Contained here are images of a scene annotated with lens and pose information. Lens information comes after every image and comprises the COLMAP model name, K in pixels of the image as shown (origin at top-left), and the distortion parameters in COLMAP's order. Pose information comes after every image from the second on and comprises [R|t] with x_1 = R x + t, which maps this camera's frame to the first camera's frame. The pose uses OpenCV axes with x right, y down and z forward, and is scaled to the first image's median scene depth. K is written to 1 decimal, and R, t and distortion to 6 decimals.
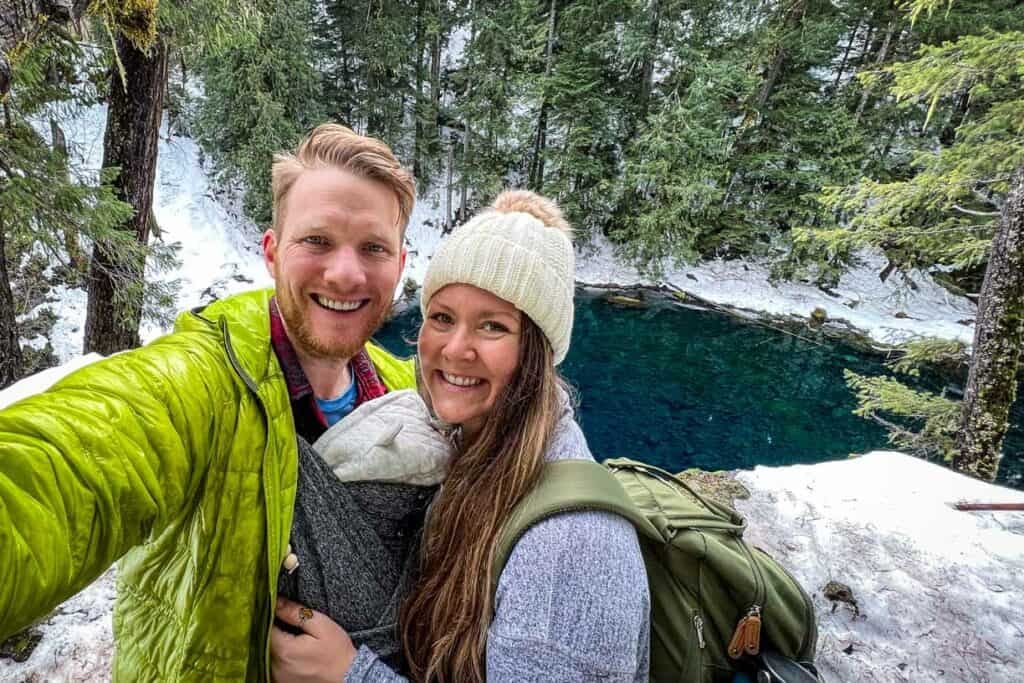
lens RADIAL K [[754.7, 0, 515.0], [0, 754.7, 342.4], [0, 0, 1]] dist [-0.008656, 0.015840]
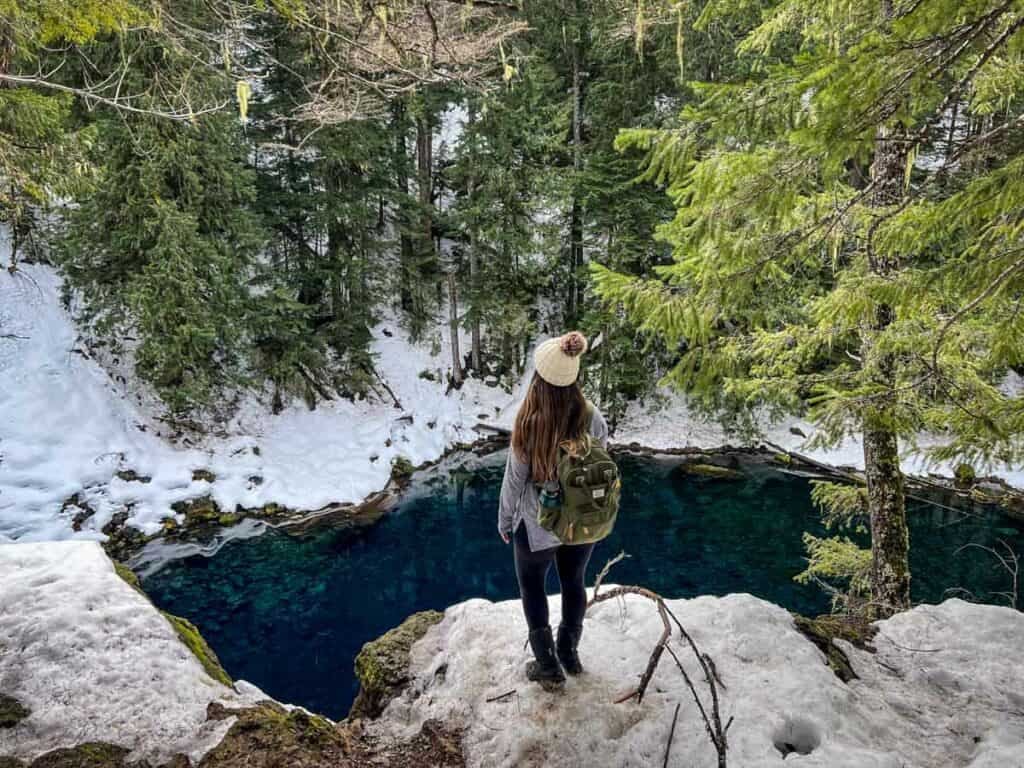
lens RADIAL K [[832.1, 0, 511.2], [0, 832.1, 384.5], [0, 0, 1]] dist [0.064938, -0.047492]
pose [[0.988629, -0.050196, 0.141749, -0.144525], [0.072469, 0.984995, -0.156632, -0.025684], [-0.131760, 0.165123, 0.977432, 0.249354]]
